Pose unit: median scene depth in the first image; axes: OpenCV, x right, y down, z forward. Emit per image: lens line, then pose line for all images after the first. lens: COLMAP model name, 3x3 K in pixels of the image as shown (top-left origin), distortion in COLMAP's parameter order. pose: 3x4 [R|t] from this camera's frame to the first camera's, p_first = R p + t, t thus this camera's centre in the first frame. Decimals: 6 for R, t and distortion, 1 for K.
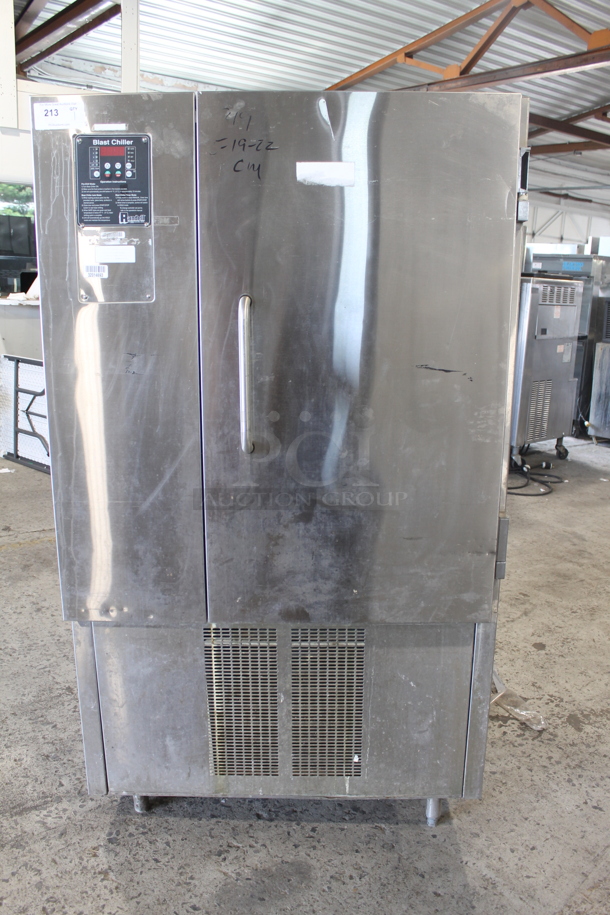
lens RADIAL K [[764.1, 0, 290.5], [0, 764.1, 460.9], [0, 0, 1]] dist [-0.162818, 0.131349]
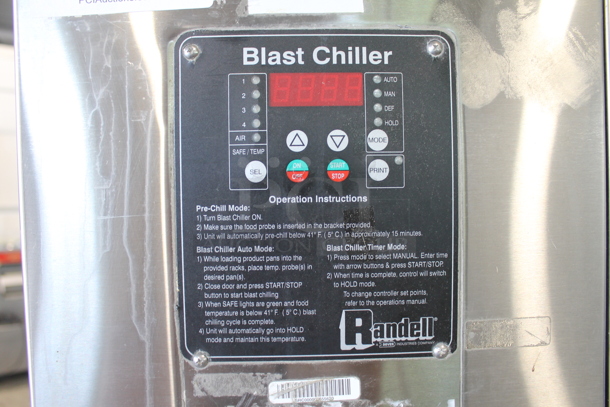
lens RADIAL K [[513.3, 0, 305.0], [0, 513.3, 203.5], [0, 0, 1]] dist [-0.164594, 0.136371]
pose [[0.998733, -0.031476, 0.039277, -0.247451], [0.039329, 0.974996, -0.218713, -0.330006], [-0.031410, 0.219981, 0.974998, 0.811910]]
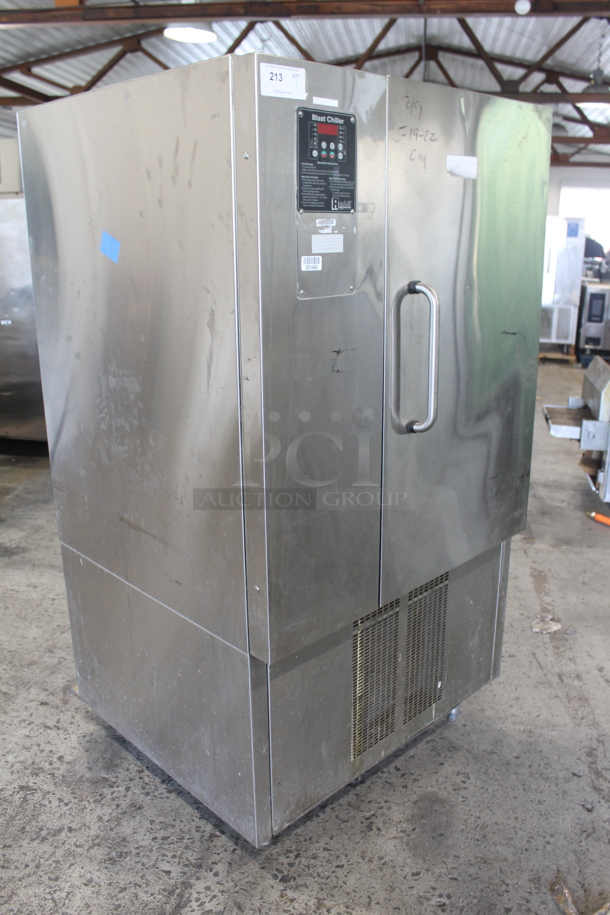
lens RADIAL K [[769.9, 0, 290.3], [0, 769.9, 456.7], [0, 0, 1]] dist [-0.164594, 0.136371]
pose [[0.722076, -0.218176, 0.656510, -0.936276], [0.185934, 0.975256, 0.119601, -0.144593], [-0.666359, 0.035707, 0.744776, 0.359161]]
